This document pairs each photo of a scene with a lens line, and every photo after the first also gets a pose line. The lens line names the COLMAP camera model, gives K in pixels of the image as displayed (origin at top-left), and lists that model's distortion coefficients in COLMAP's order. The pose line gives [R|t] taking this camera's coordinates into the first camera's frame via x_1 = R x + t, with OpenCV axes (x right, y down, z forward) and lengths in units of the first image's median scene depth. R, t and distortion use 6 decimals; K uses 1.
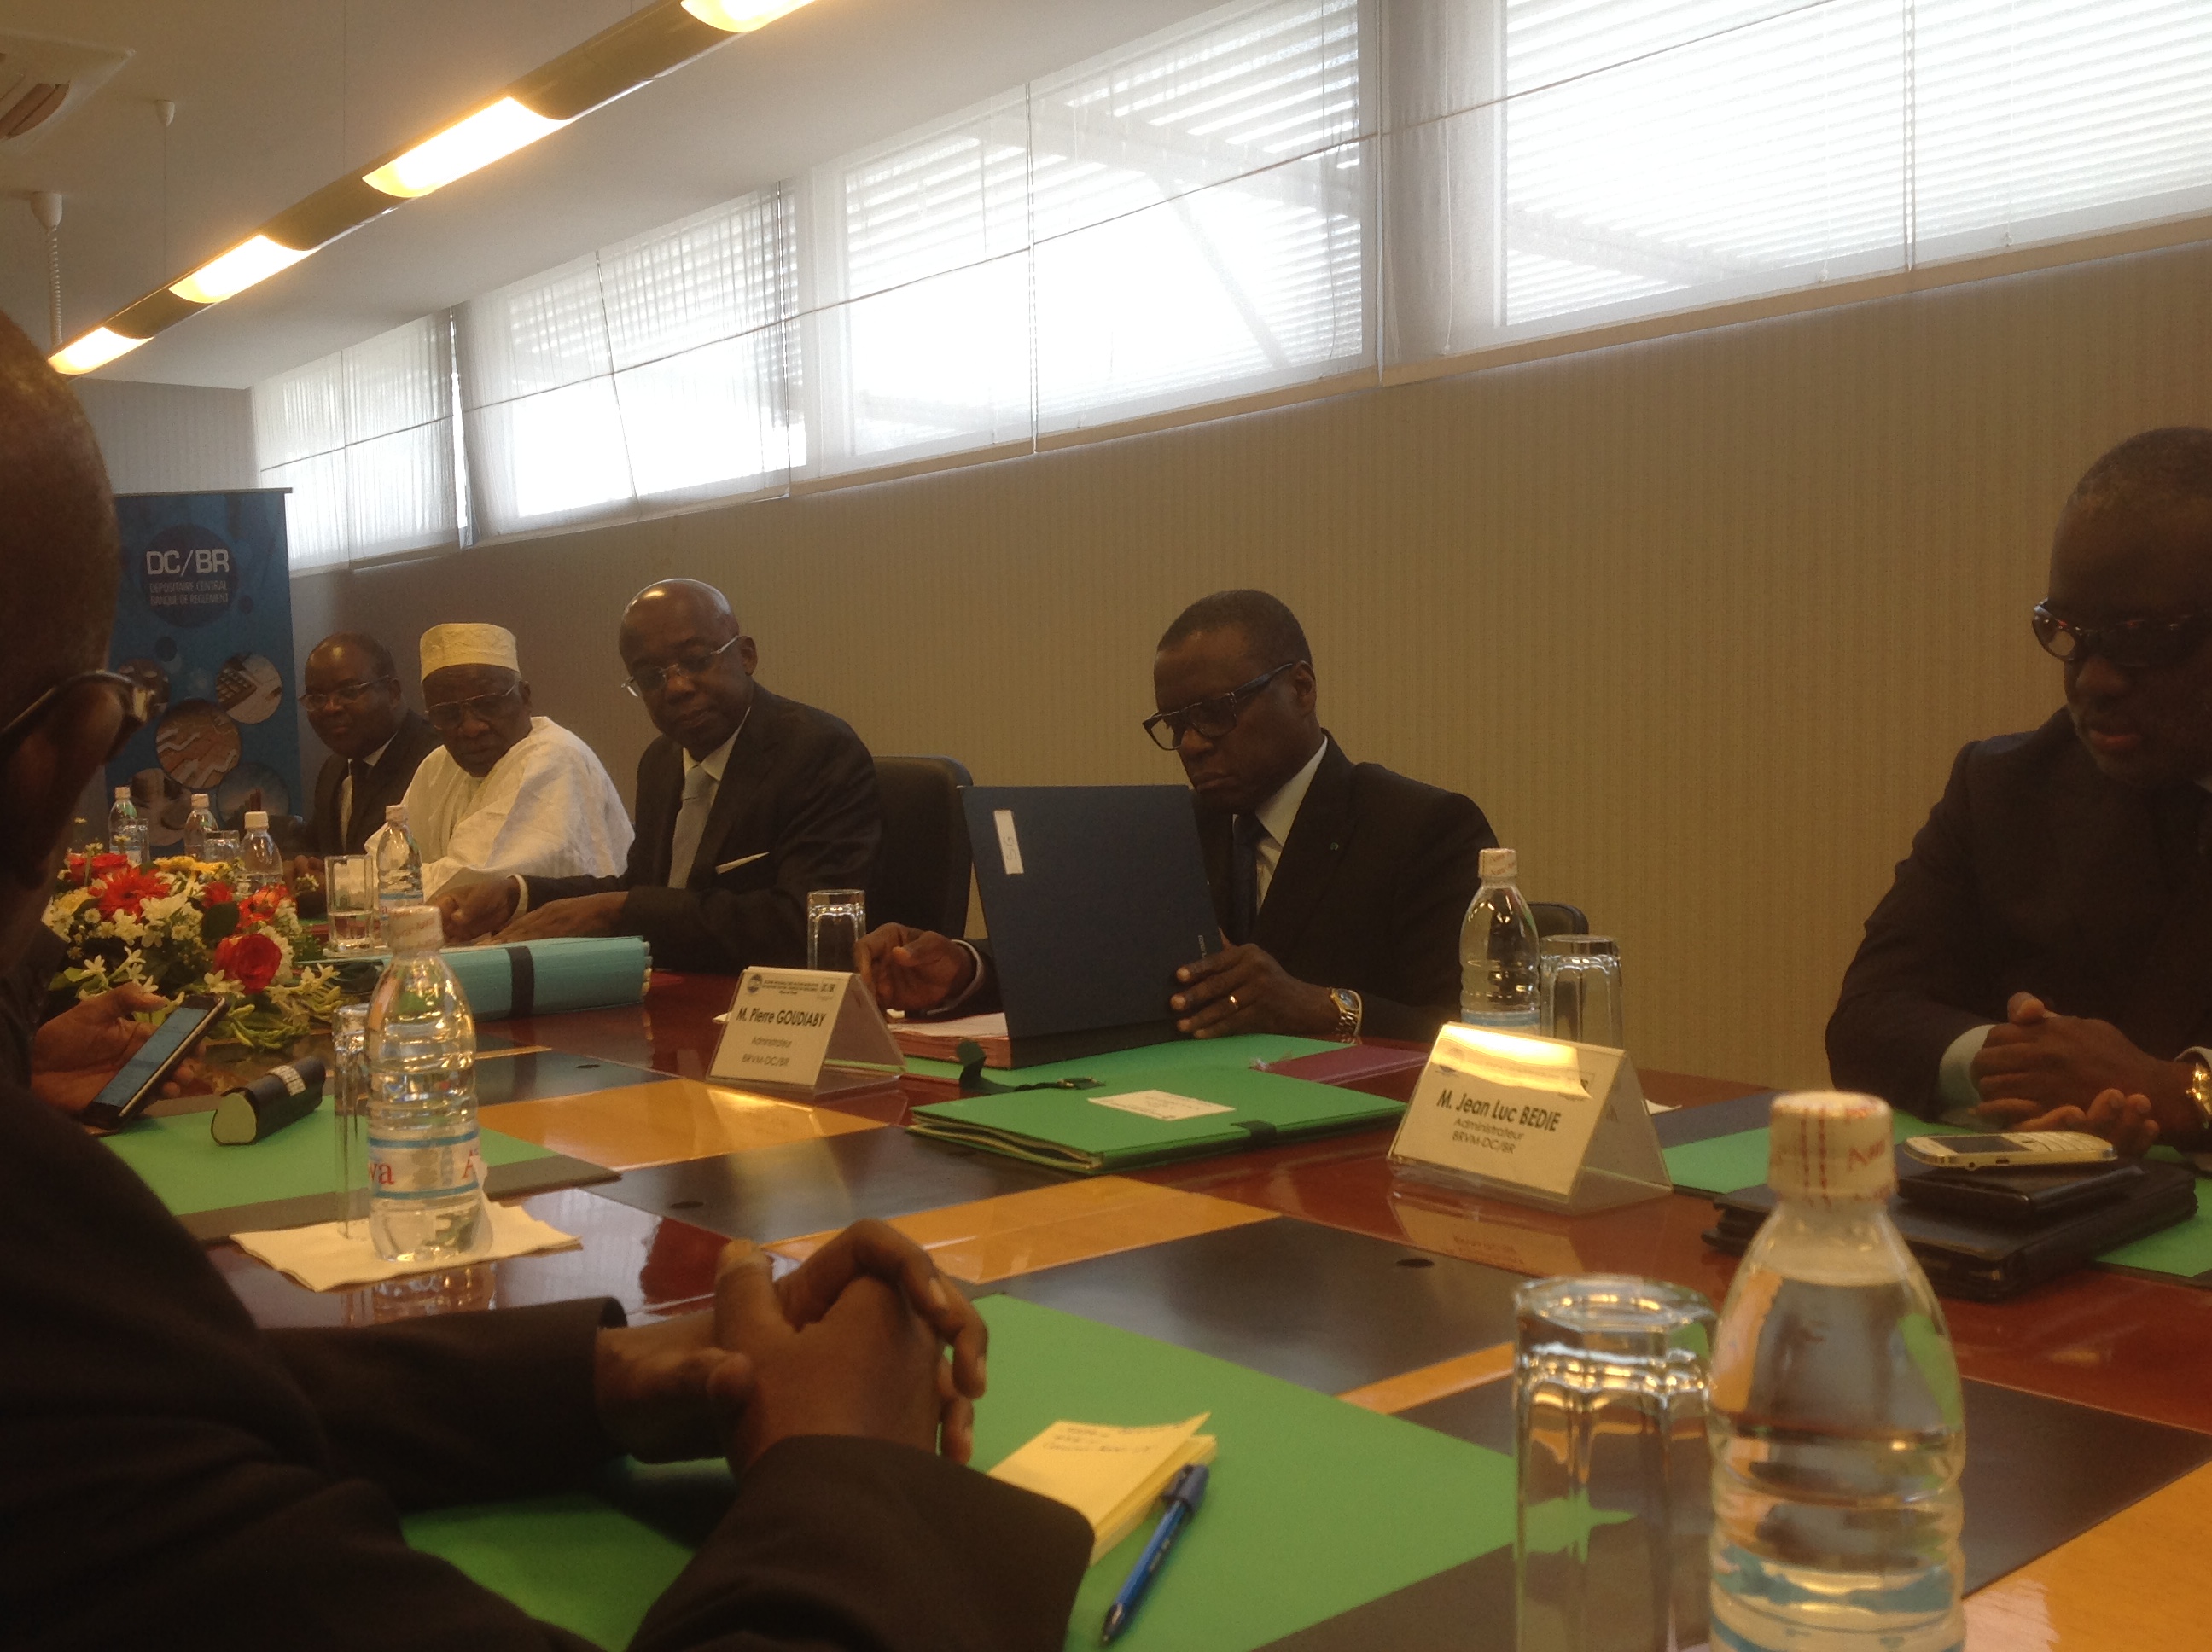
lens RADIAL K [[2041.1, 0, 1131.5], [0, 2041.1, 848.8], [0, 0, 1]] dist [0.019491, 0.000000]
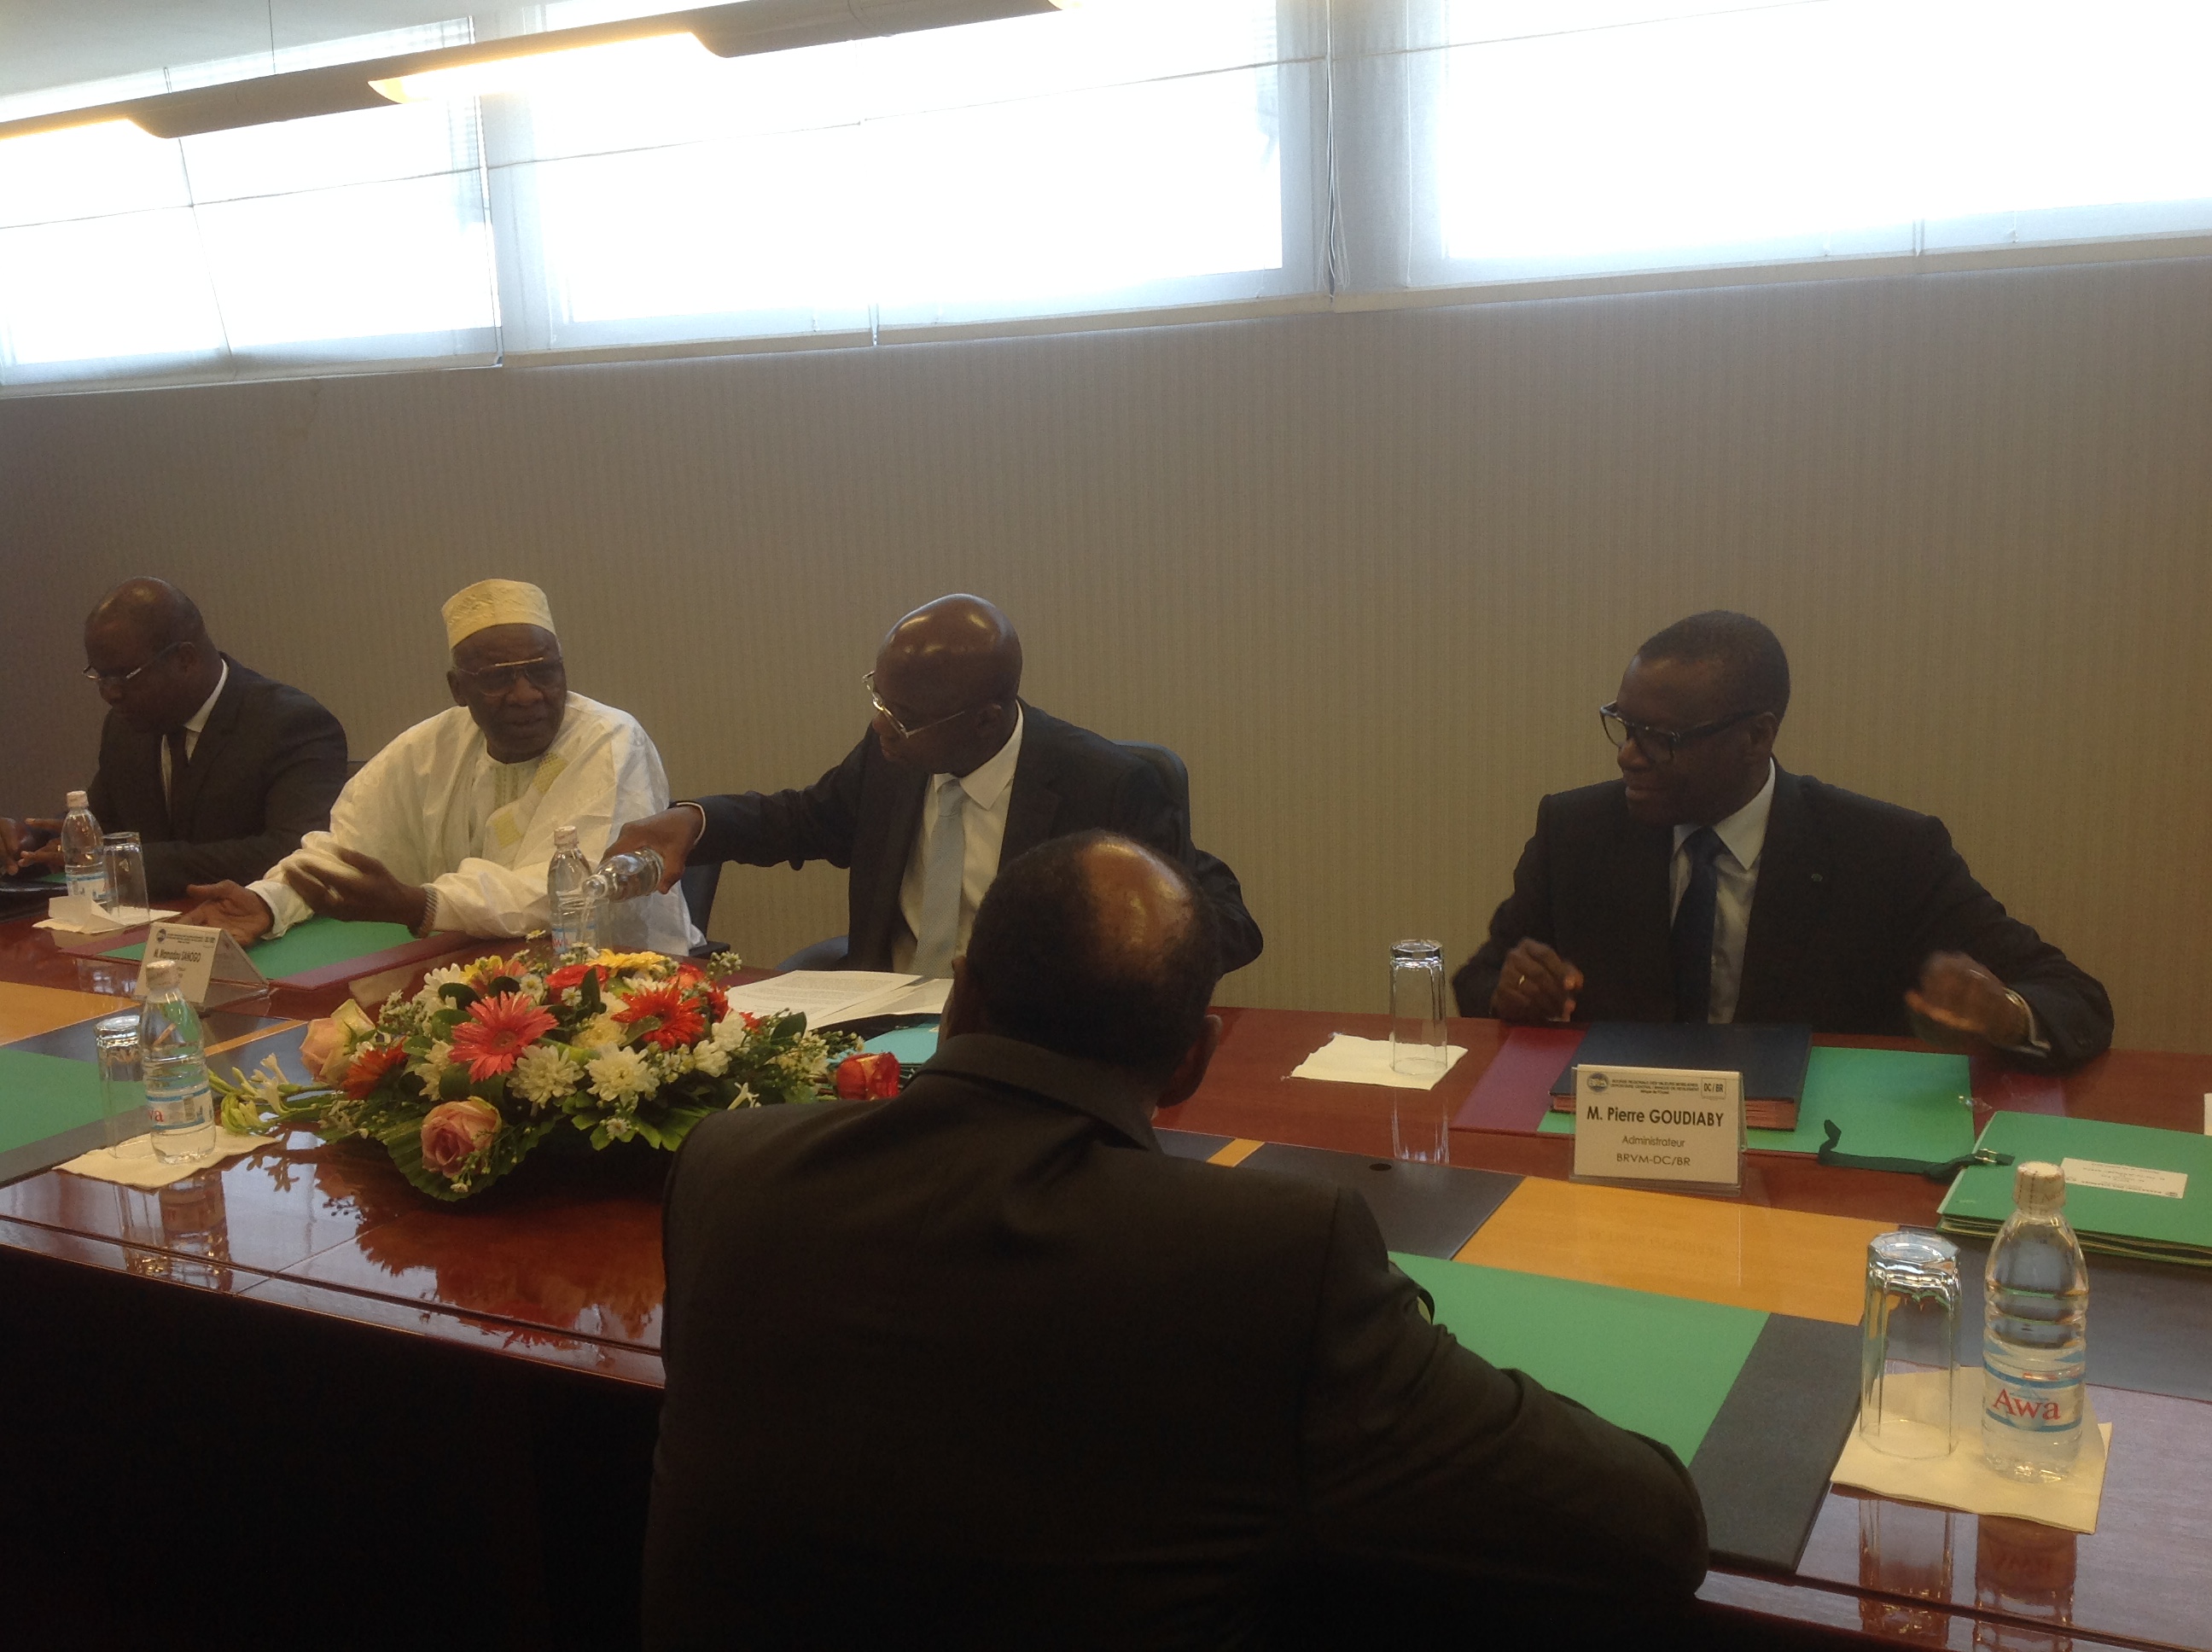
lens RADIAL K [[2041.1, 0, 1076.1], [0, 2041.1, 839.6], [0, 0, 1]] dist [0.019491, 0.000000]
pose [[0.928063, -0.089712, 0.361457, -0.662384], [0.045118, 0.990488, 0.129992, -0.171134], [-0.369680, -0.104332, 0.923283, 0.111930]]
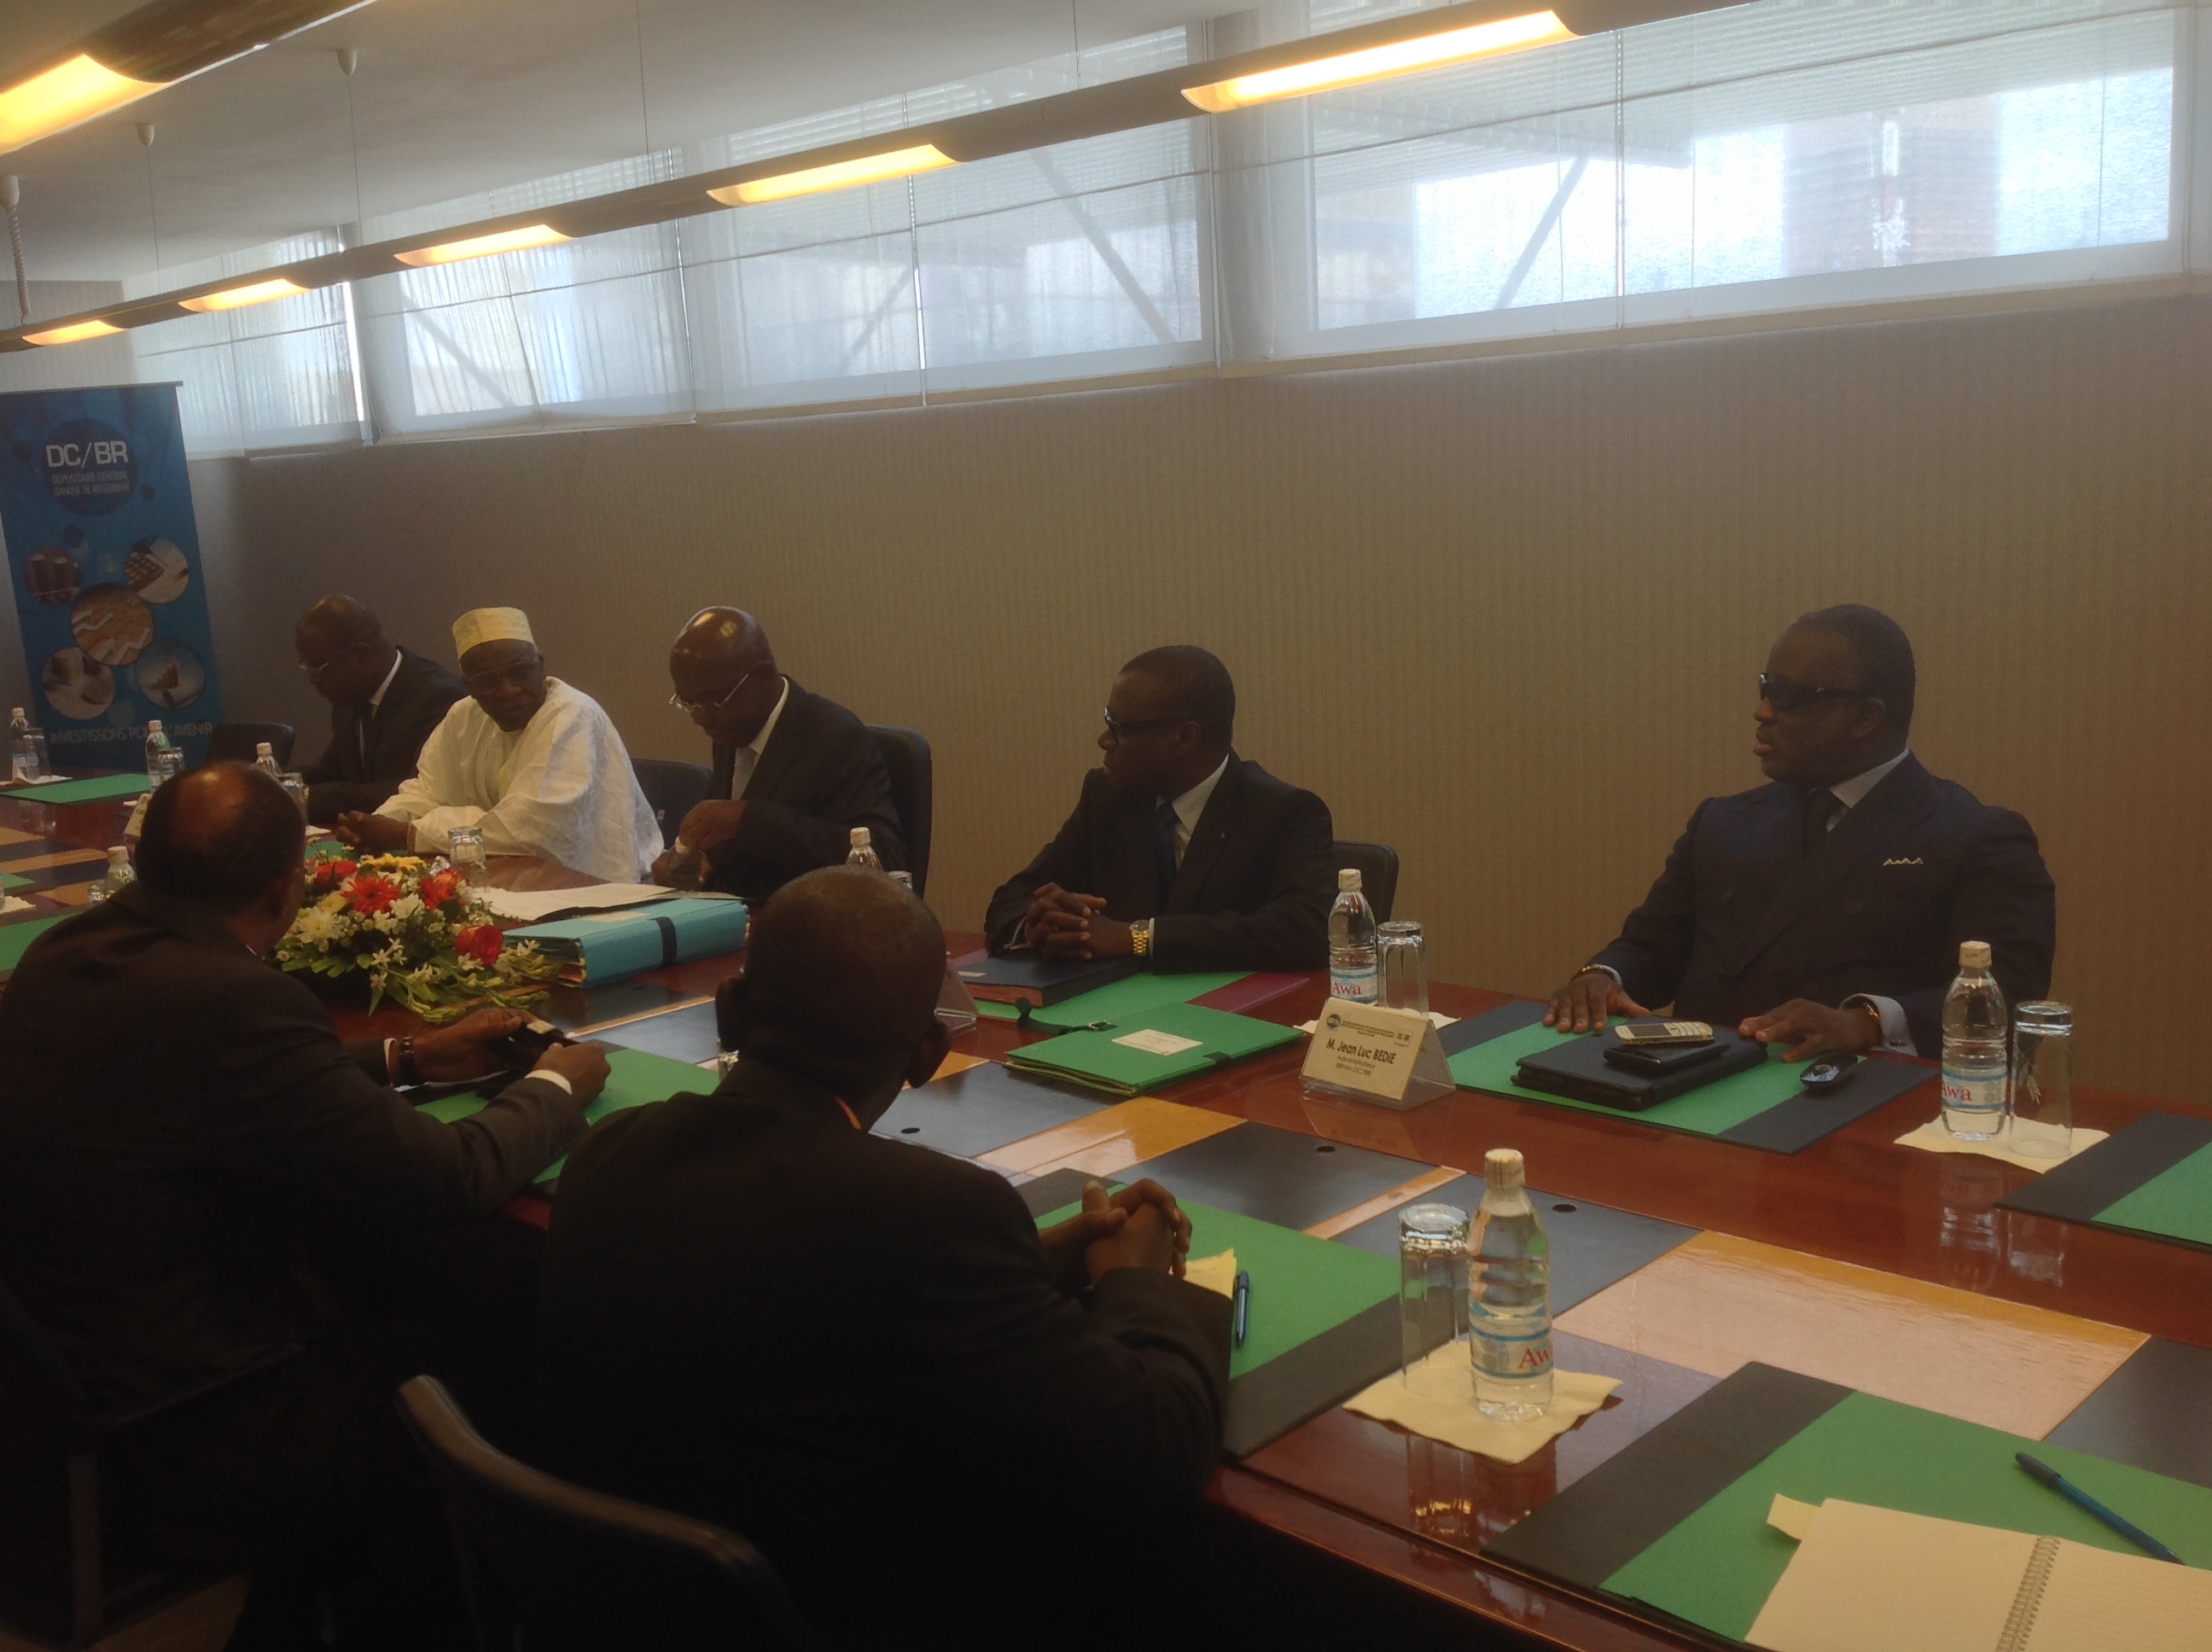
lens RADIAL K [[2041.1, 0, 1117.0], [0, 2041.1, 828.6], [0, 0, 1]] dist [0.019491, 0.000000]
pose [[0.994769, -0.051827, 0.088023, -0.108379], [0.041296, 0.992214, 0.117501, -0.170994], [-0.093428, -0.113252, 0.989164, -0.436573]]
